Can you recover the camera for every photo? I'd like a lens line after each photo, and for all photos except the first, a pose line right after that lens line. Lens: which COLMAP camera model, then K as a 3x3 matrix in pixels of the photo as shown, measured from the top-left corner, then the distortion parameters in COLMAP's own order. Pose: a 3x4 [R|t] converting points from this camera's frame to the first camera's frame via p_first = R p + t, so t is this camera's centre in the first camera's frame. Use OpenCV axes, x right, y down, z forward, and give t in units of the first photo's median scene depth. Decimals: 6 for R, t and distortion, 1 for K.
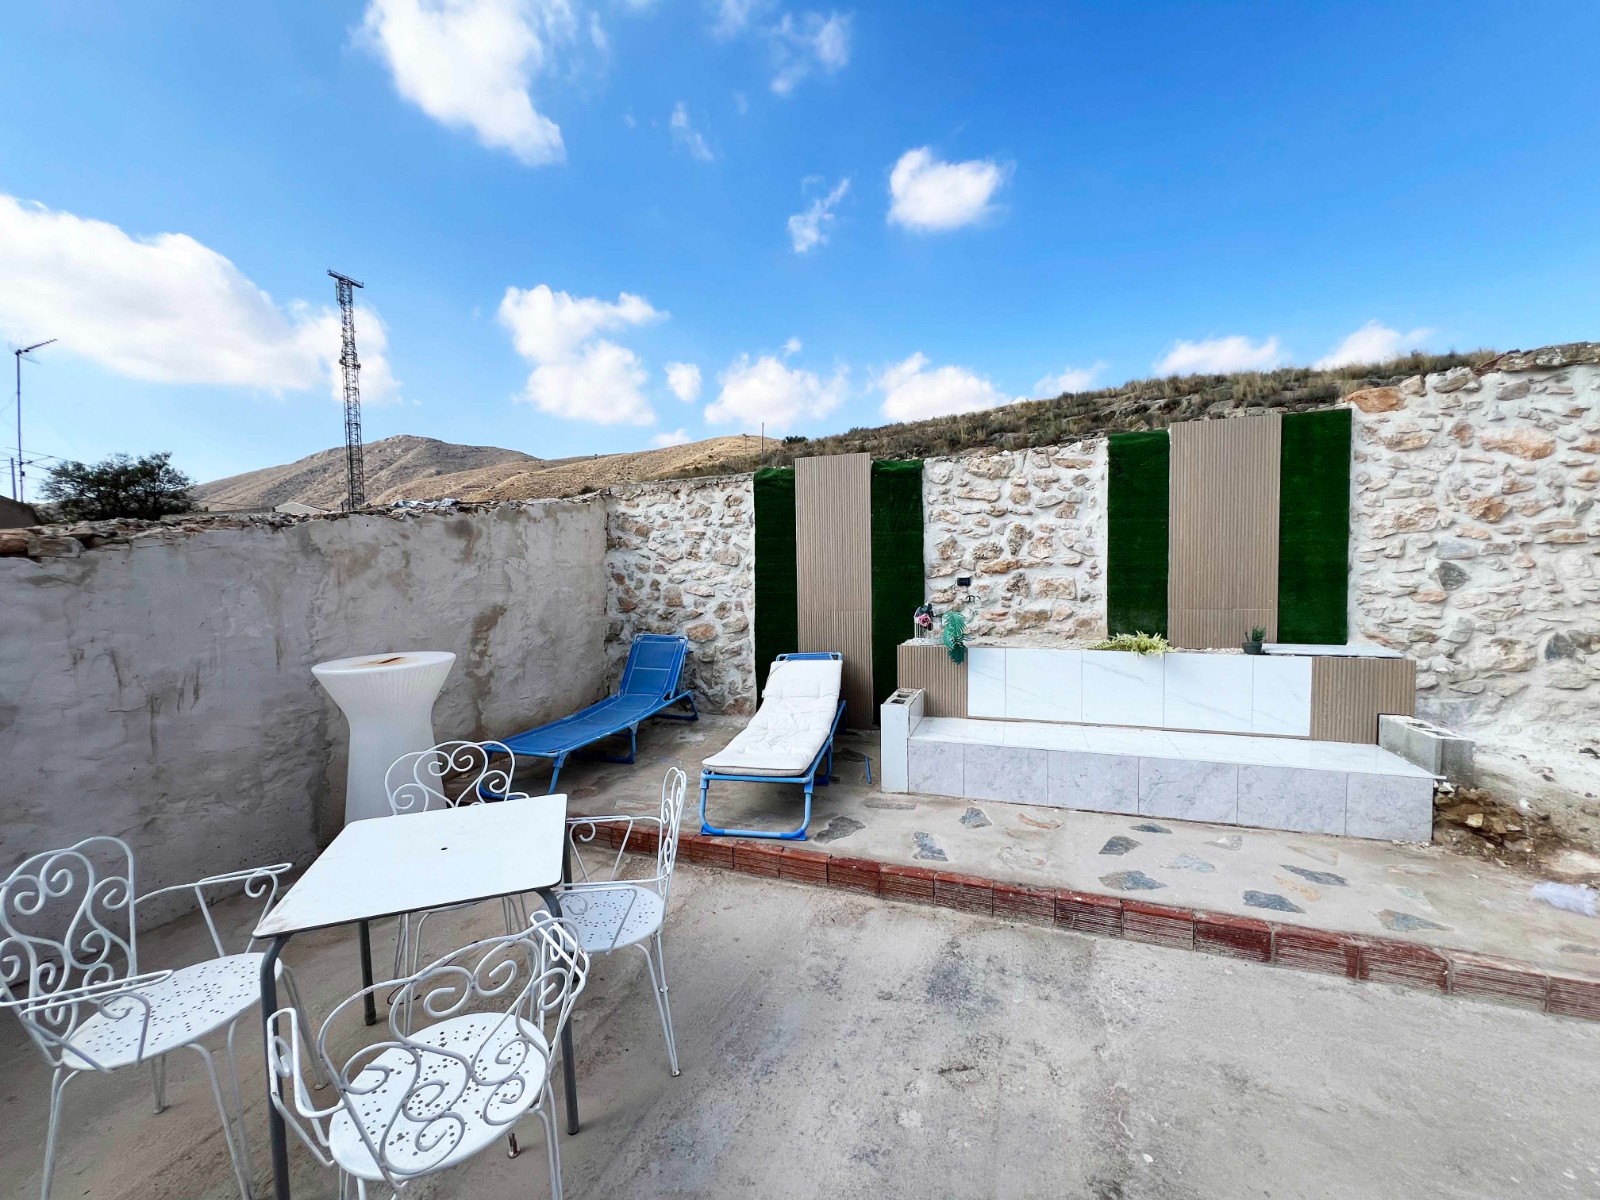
lens RADIAL K [[647.6, 0, 799.9], [0, 647.6, 600.8], [0, 0, 1]] dist [-0.007066, 0.001633]
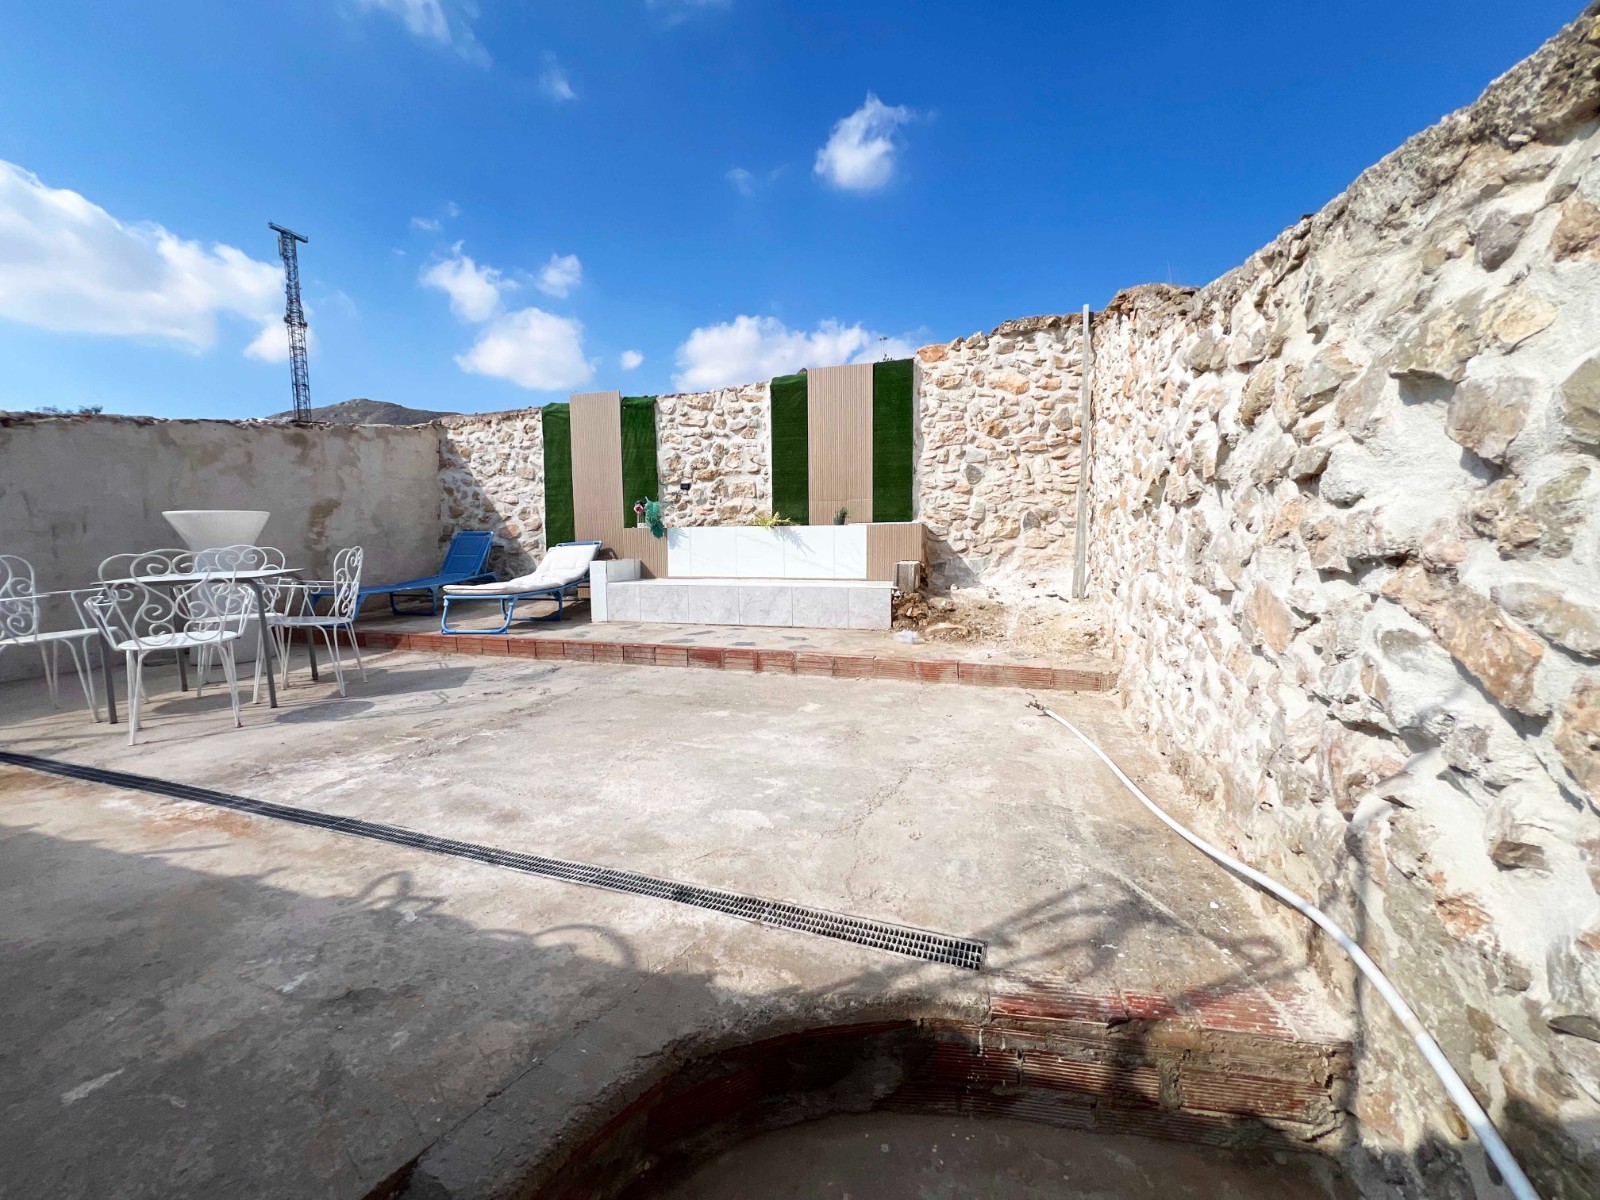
lens RADIAL K [[647.6, 0, 802.7], [0, 647.6, 601.4], [0, 0, 1]] dist [-0.007066, 0.001633]
pose [[0.999001, 0.002323, 0.044638, 0.460803], [-0.004225, 0.999085, 0.042560, 0.160425], [-0.044498, -0.042706, 0.998096, -0.401967]]
